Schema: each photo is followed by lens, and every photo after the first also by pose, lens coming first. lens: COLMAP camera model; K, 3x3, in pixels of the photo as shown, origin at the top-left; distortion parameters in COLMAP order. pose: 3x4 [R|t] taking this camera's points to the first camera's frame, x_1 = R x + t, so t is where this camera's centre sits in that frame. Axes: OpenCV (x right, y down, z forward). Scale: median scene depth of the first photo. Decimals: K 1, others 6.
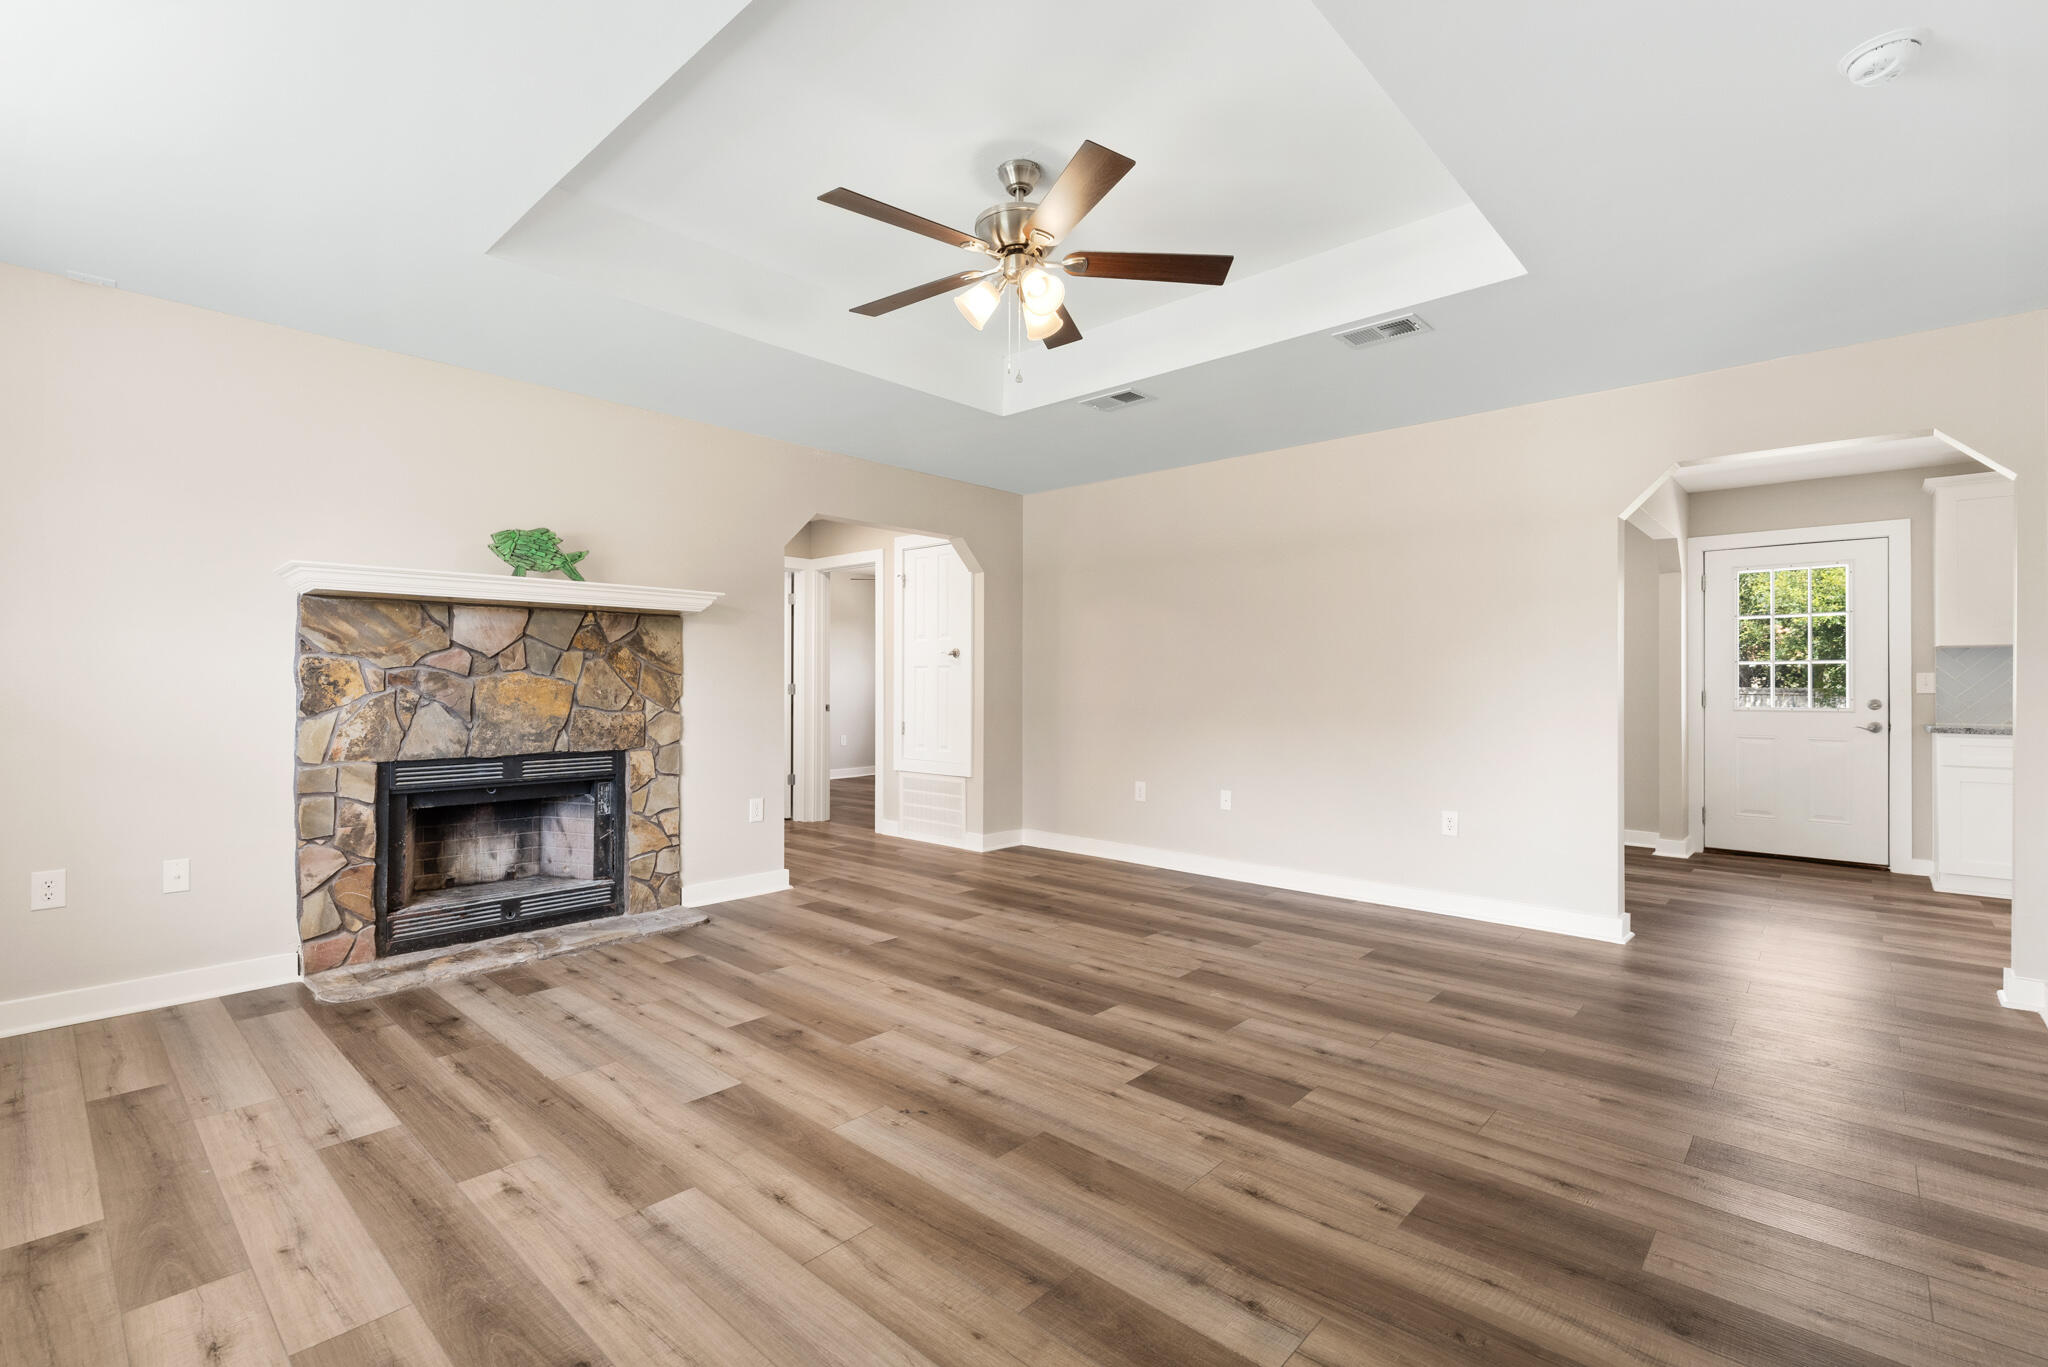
lens RADIAL K [[931.3, 0, 992.3], [0, 931.3, 682.6], [0, 0, 1]] dist [0.001987, 0.000299]
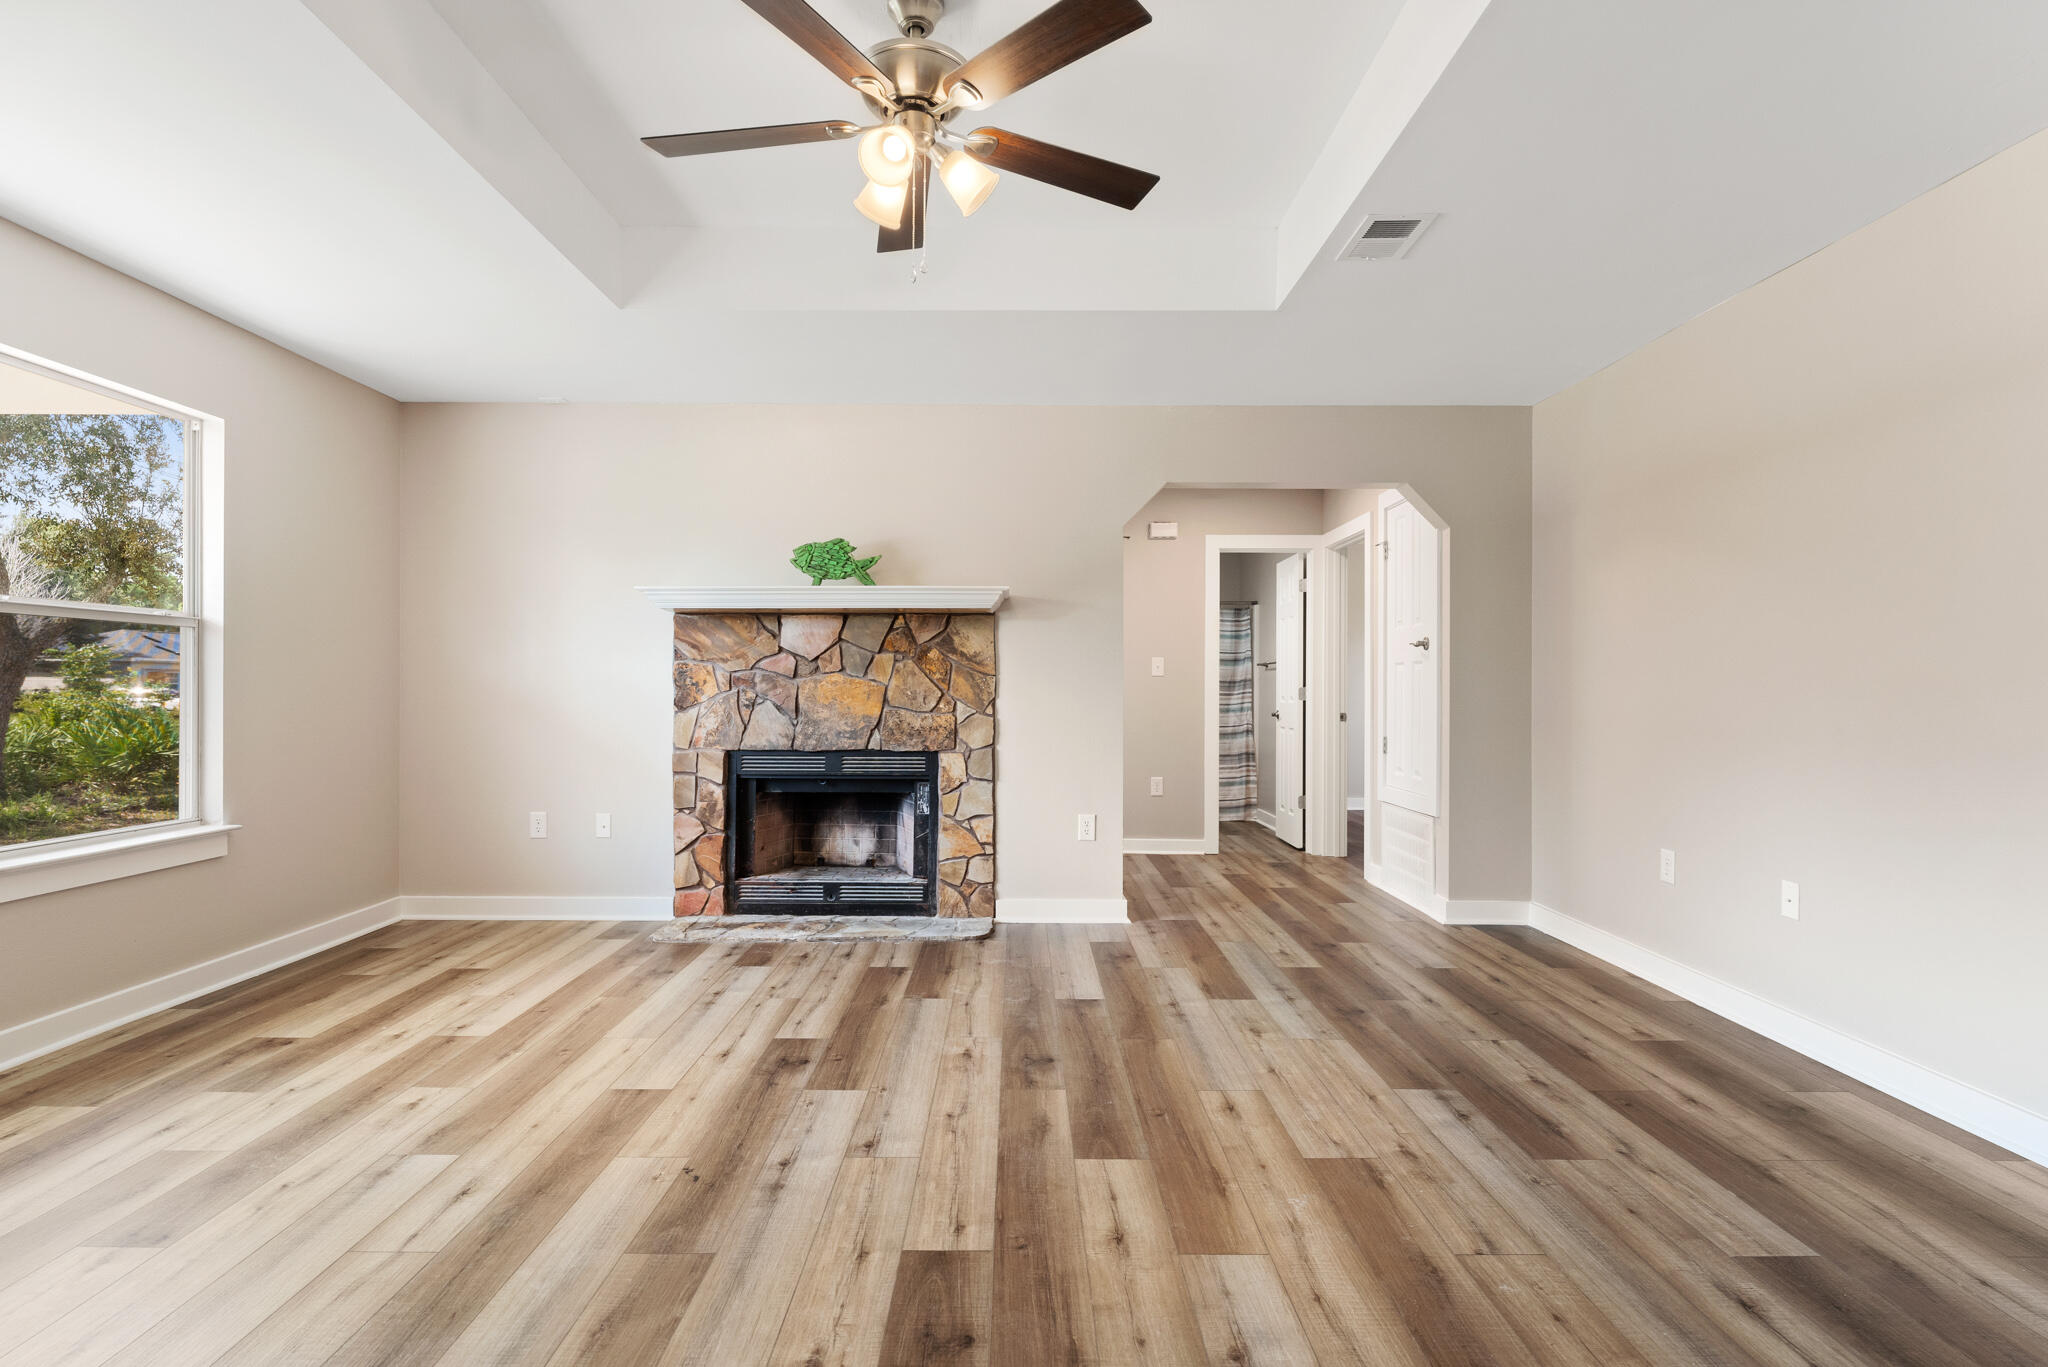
lens RADIAL K [[1010.1, 0, 1015.8], [0, 1010.1, 688.1], [0, 0, 1]] dist [0.002759, -0.001086]
pose [[0.675049, -0.001092, -0.737772, 0.539817], [-0.000877, 0.999997, -0.002283, 0.008398], [0.737773, 0.002188, 0.675046, 0.392987]]
